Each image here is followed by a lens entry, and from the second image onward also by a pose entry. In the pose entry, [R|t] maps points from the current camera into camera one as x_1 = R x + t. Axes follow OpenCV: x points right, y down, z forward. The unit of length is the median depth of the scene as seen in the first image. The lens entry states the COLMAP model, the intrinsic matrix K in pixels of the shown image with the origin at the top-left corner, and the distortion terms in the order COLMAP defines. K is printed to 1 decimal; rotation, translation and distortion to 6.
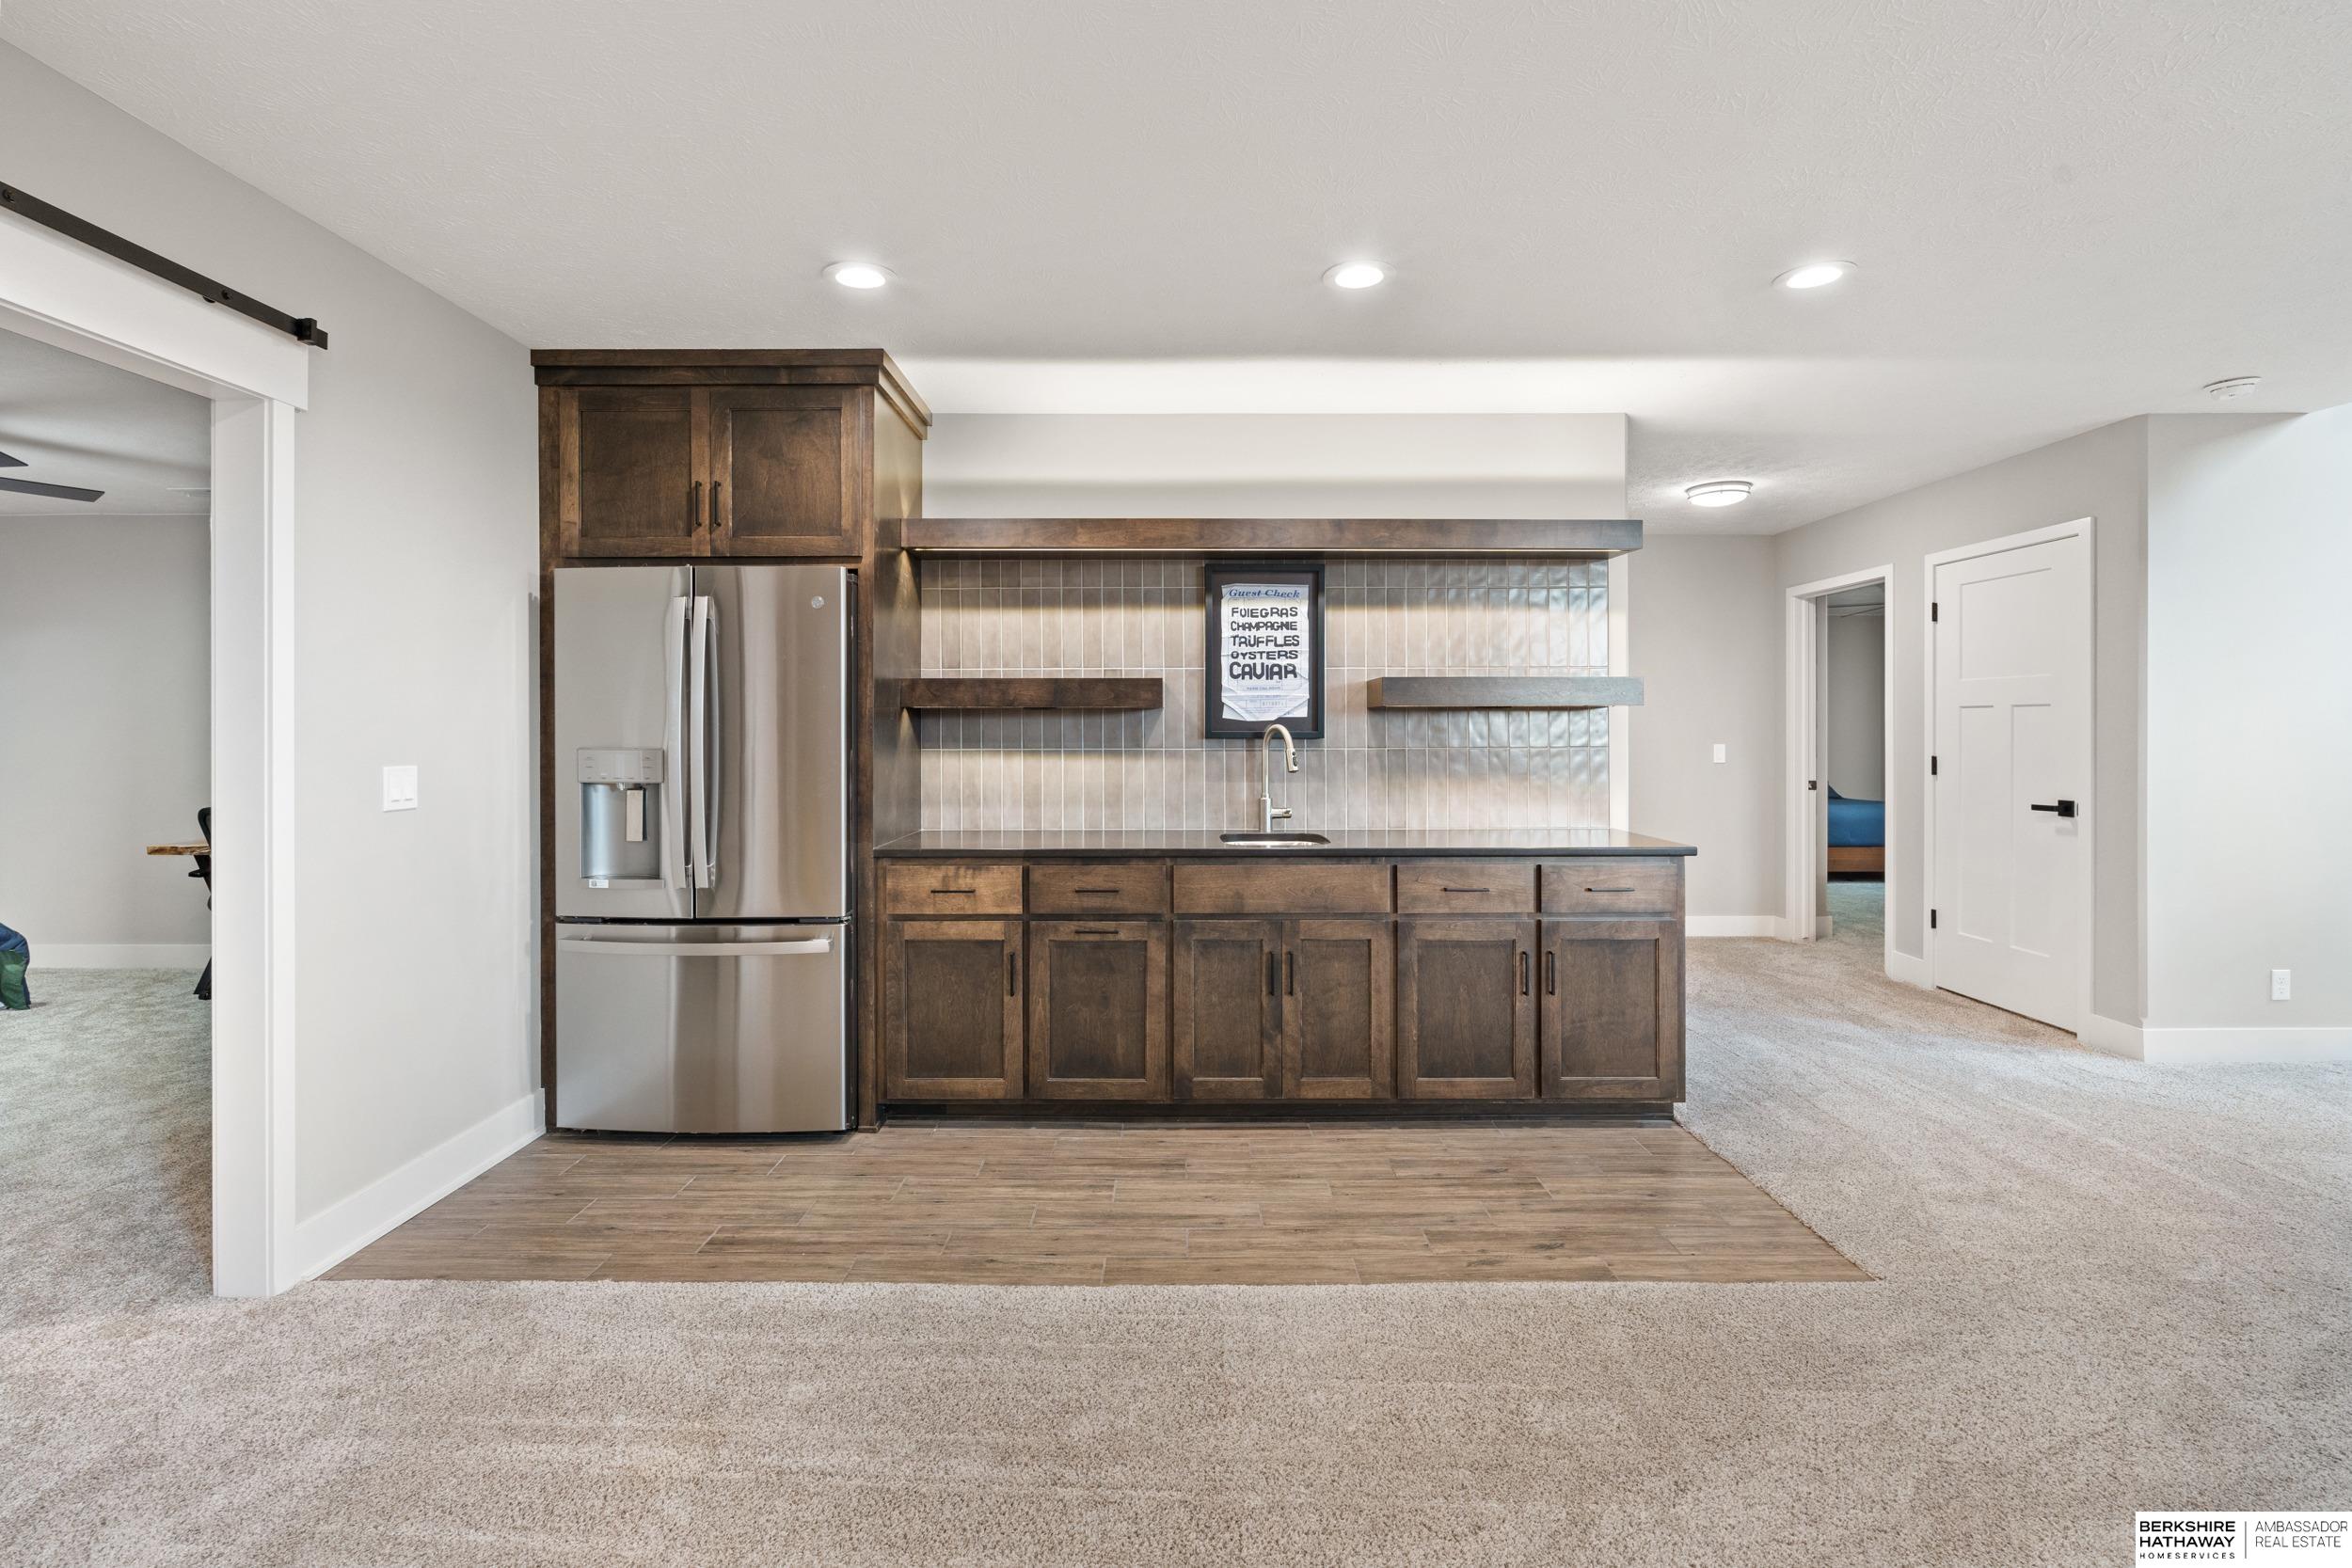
lens RADIAL K [[1041.0, 0, 1175.2], [0, 1041.0, 733.4], [0, 0, 1]] dist [-0.009635, 0.000807]
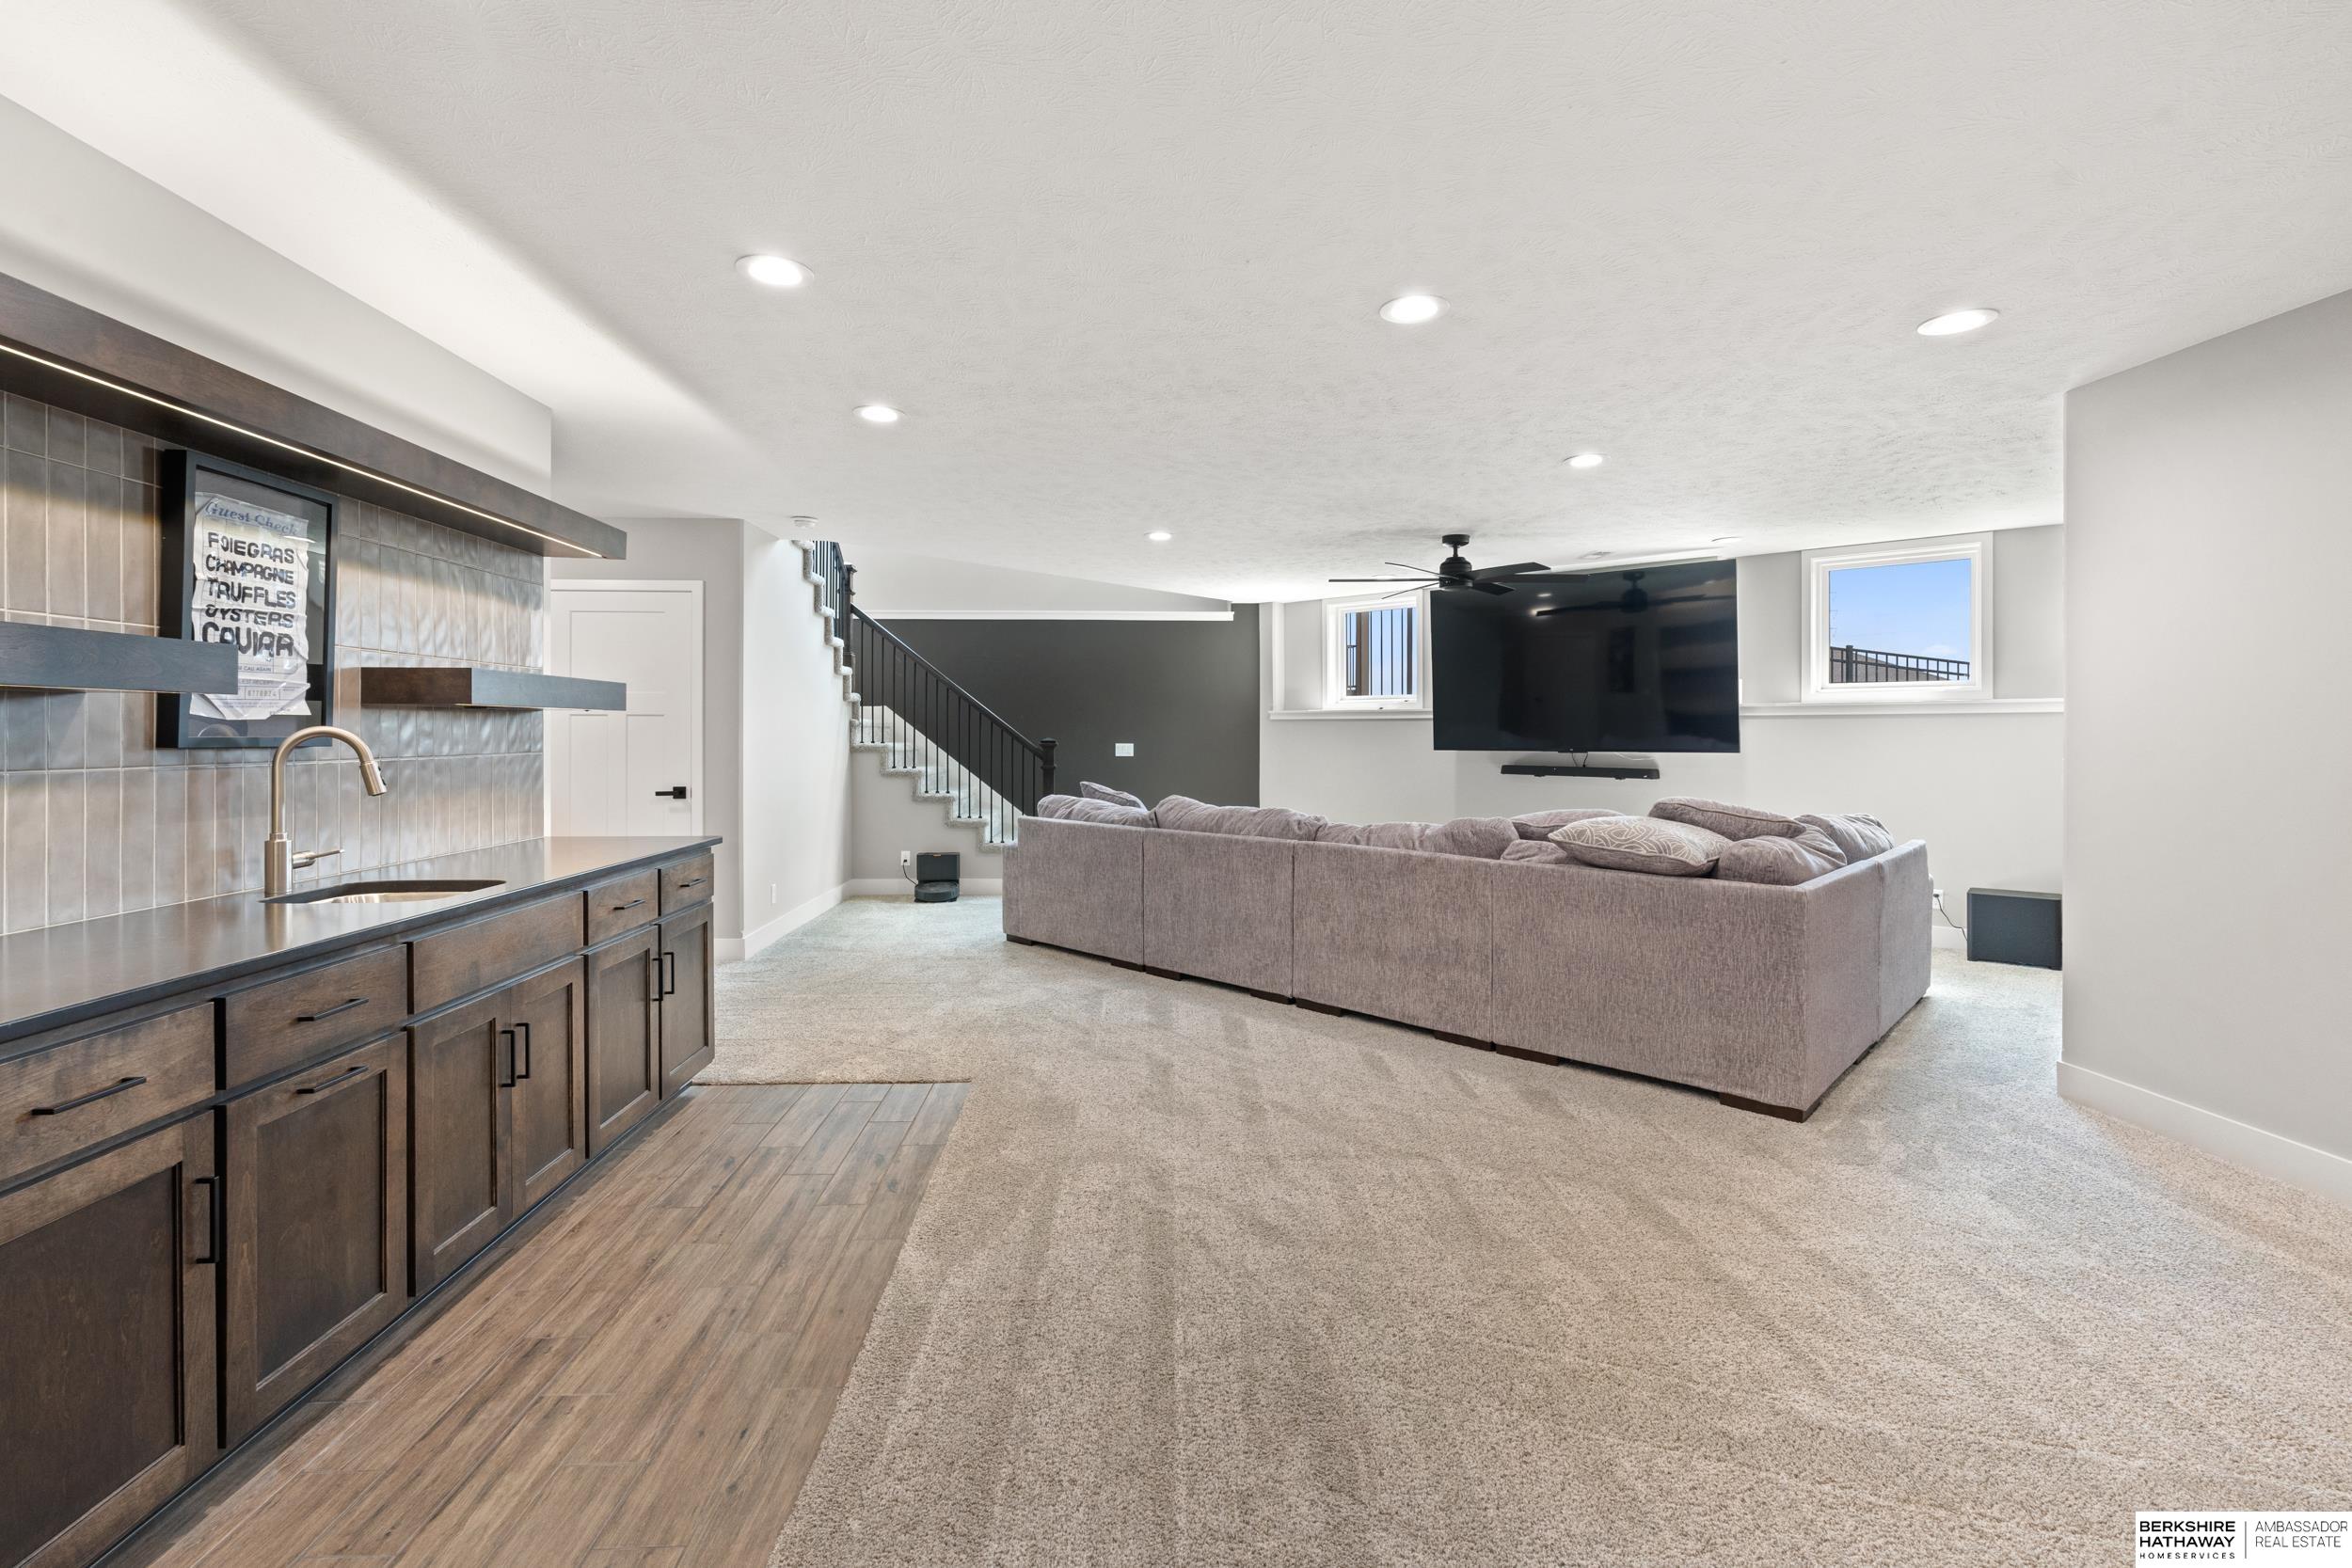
lens RADIAL K [[1041.0, 0, 1175.2], [0, 1041.0, 733.4], [0, 0, 1]] dist [-0.009635, 0.000807]
pose [[-0.055173, 0.001008, 0.998476, -0.677261], [0.001866, 0.999998, -0.000907, -0.002584], [-0.998475, 0.001813, -0.055175, 0.557219]]
